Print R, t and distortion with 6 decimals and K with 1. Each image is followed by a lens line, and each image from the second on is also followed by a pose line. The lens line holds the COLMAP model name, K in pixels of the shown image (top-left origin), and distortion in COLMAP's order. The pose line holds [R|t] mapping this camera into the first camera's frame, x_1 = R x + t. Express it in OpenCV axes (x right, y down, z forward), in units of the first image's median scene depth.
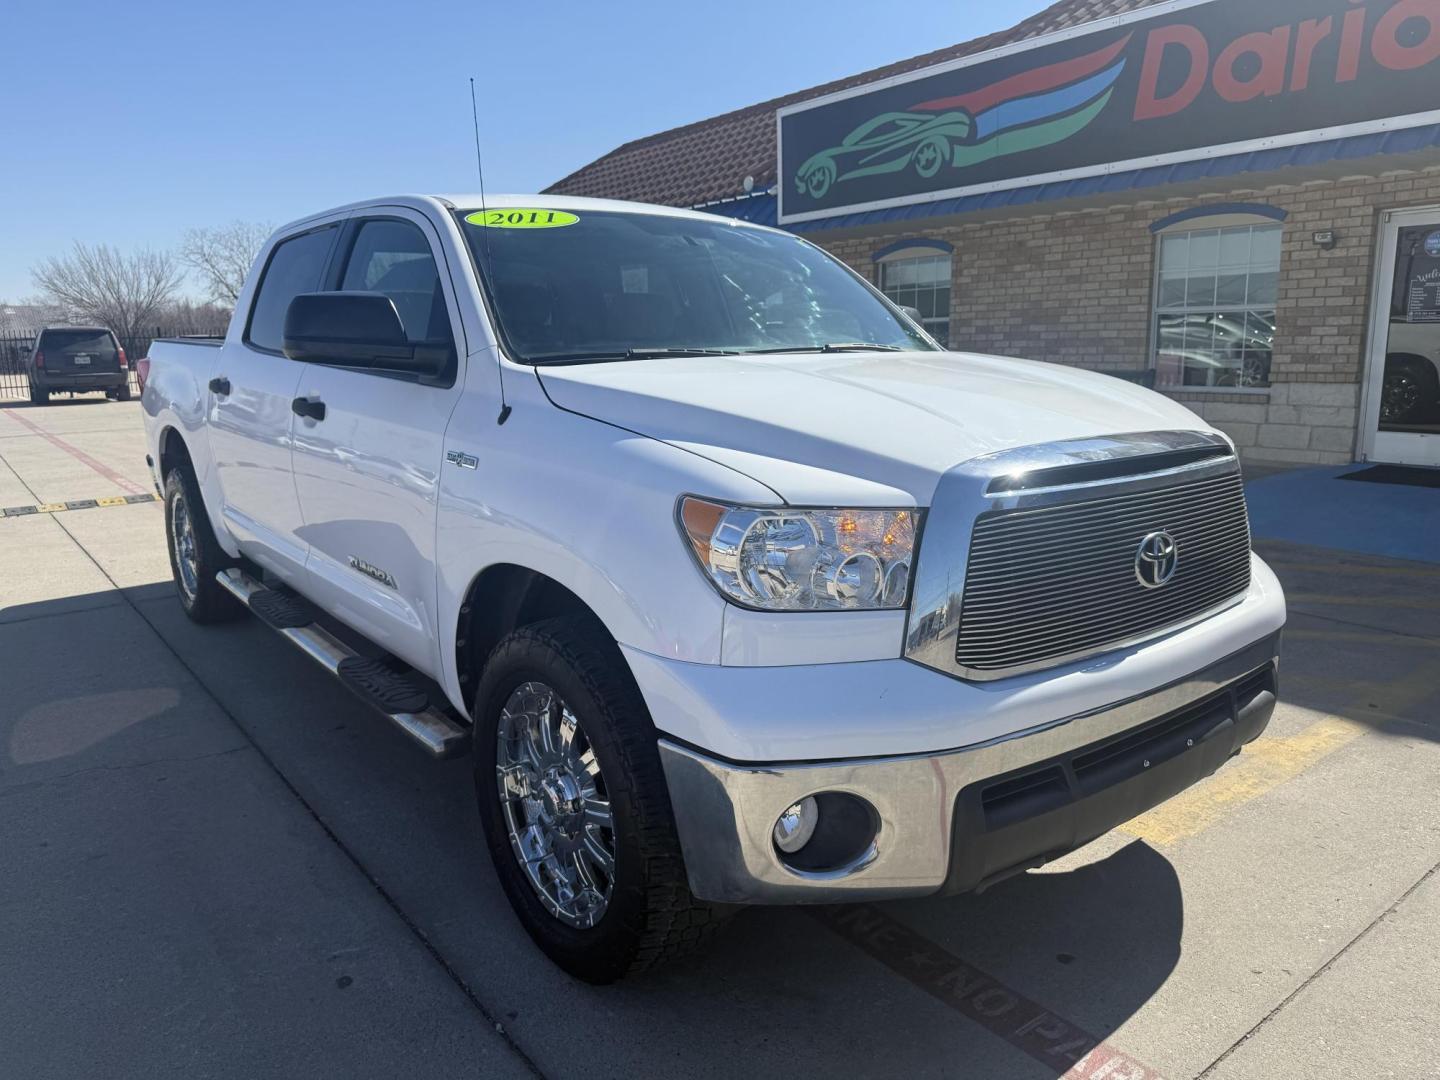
lens RADIAL K [[1038.1, 0, 732.7], [0, 1038.1, 536.9], [0, 0, 1]] dist [0.010432, -0.020630]
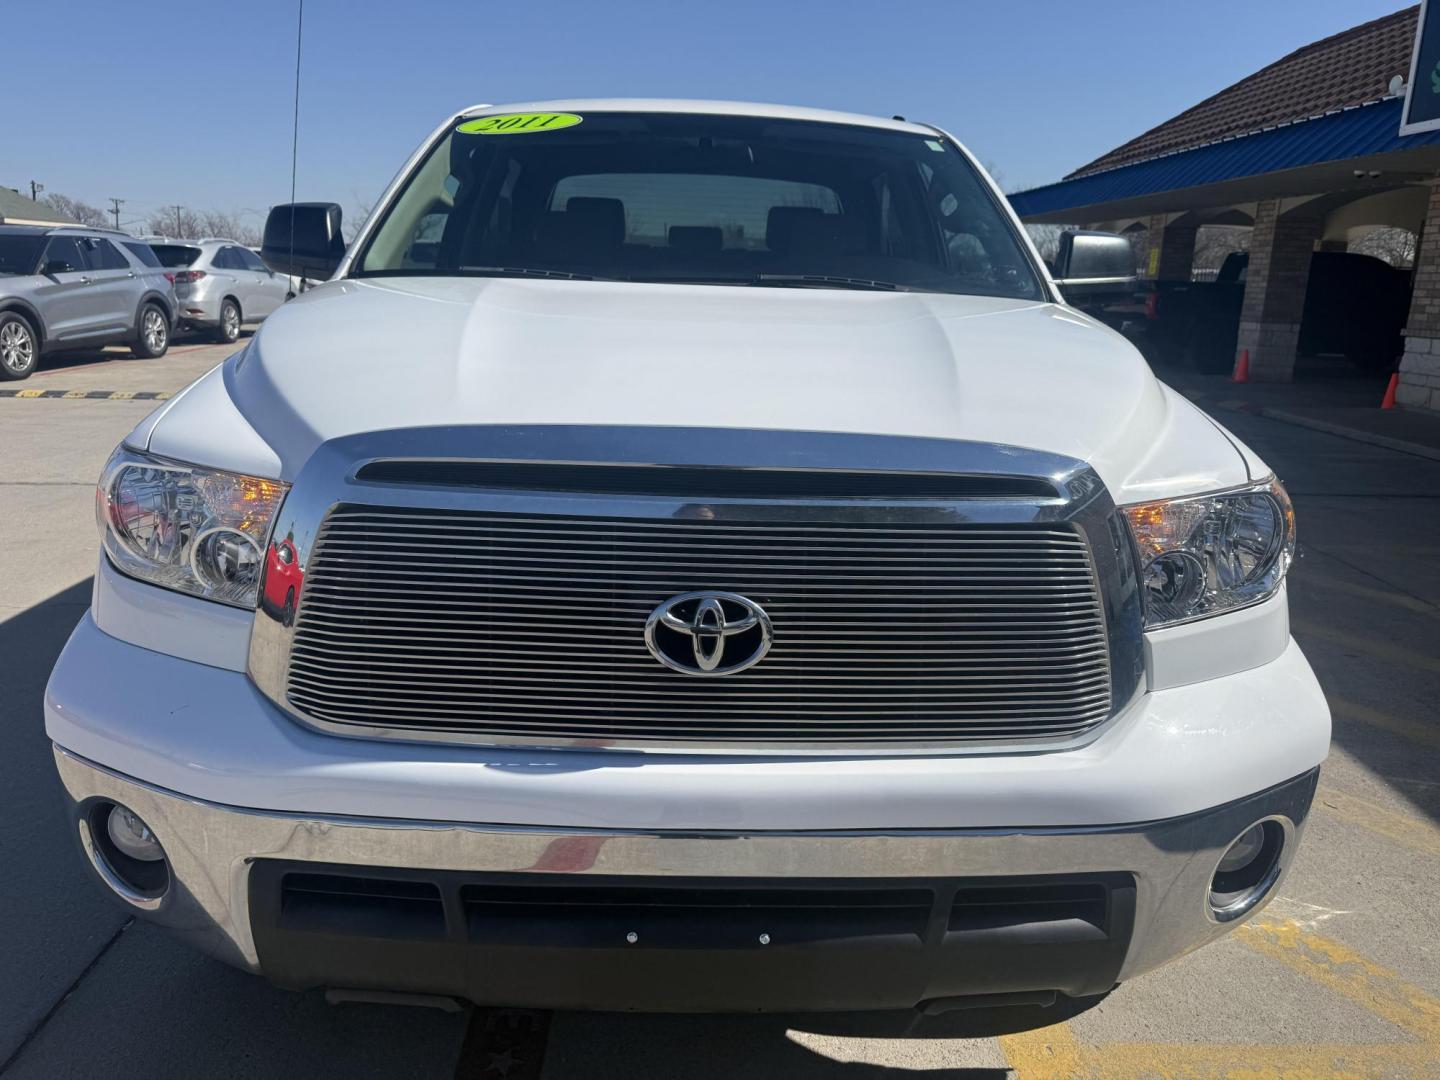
lens RADIAL K [[1038.1, 0, 718.8], [0, 1038.1, 546.9], [0, 0, 1]] dist [0.010432, -0.020630]
pose [[0.796804, 0.187552, -0.574393, 0.671173], [-0.149564, 0.982245, 0.113248, -0.087280], [0.585435, -0.004328, 0.810708, 0.452131]]
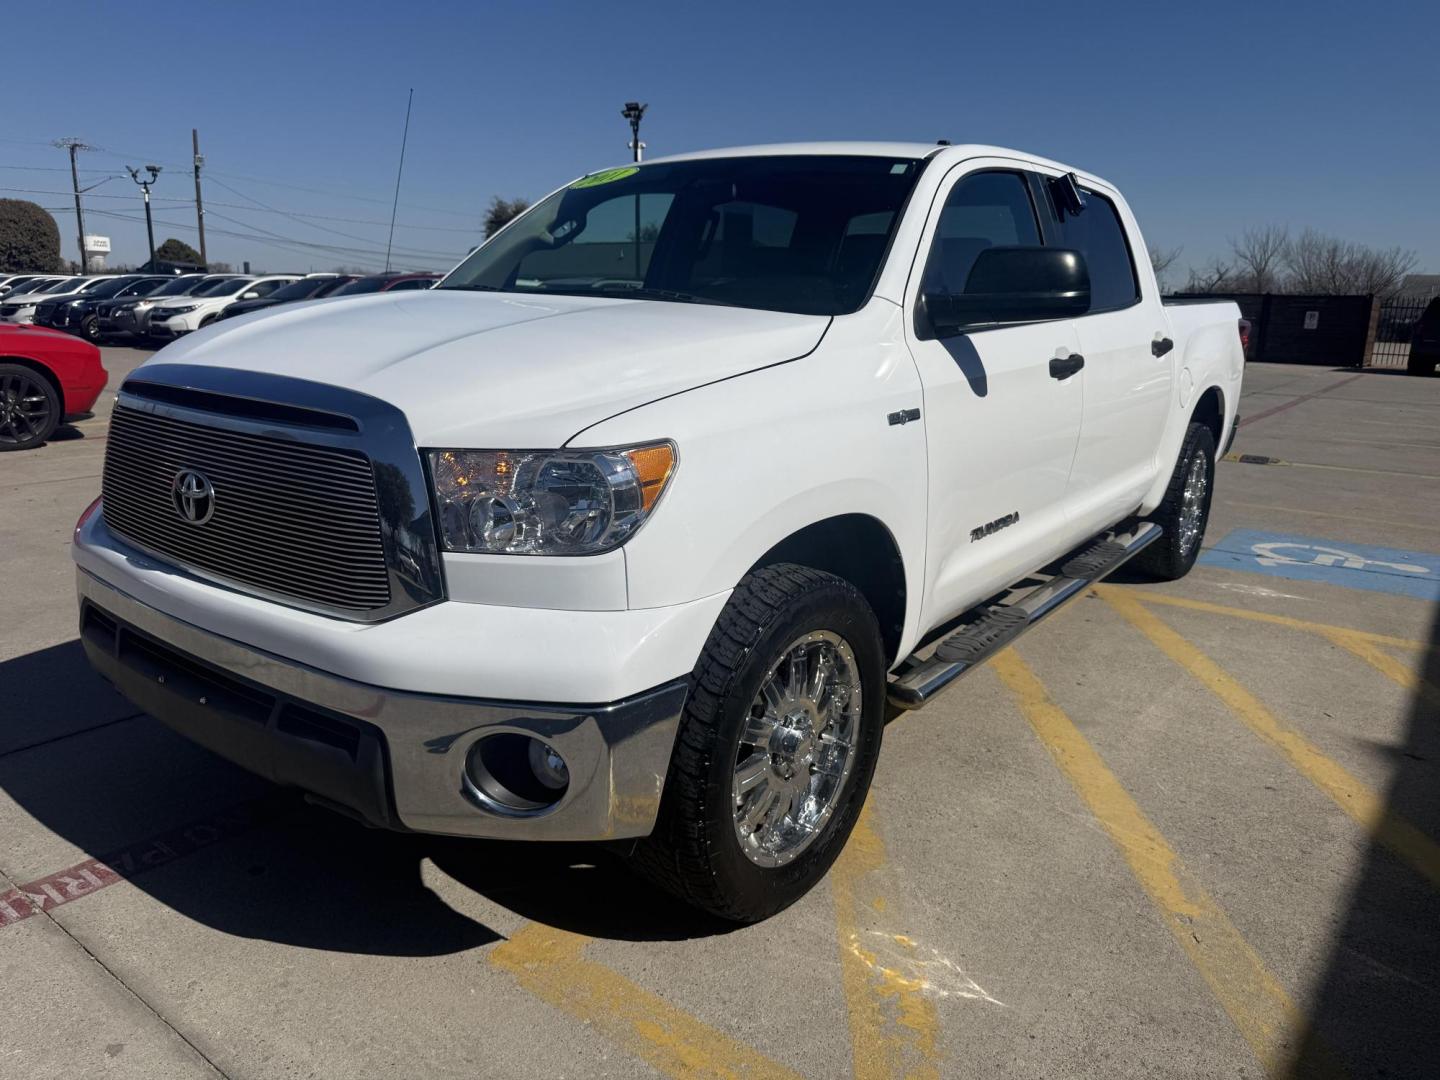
lens RADIAL K [[1038.1, 0, 715.7], [0, 1038.1, 530.2], [0, 0, 1]] dist [0.010432, -0.020630]
pose [[0.231757, 0.226459, -0.946047, 1.307344], [-0.208081, 0.961556, 0.179198, -0.203695], [0.950258, 0.155324, 0.269970, 1.076356]]
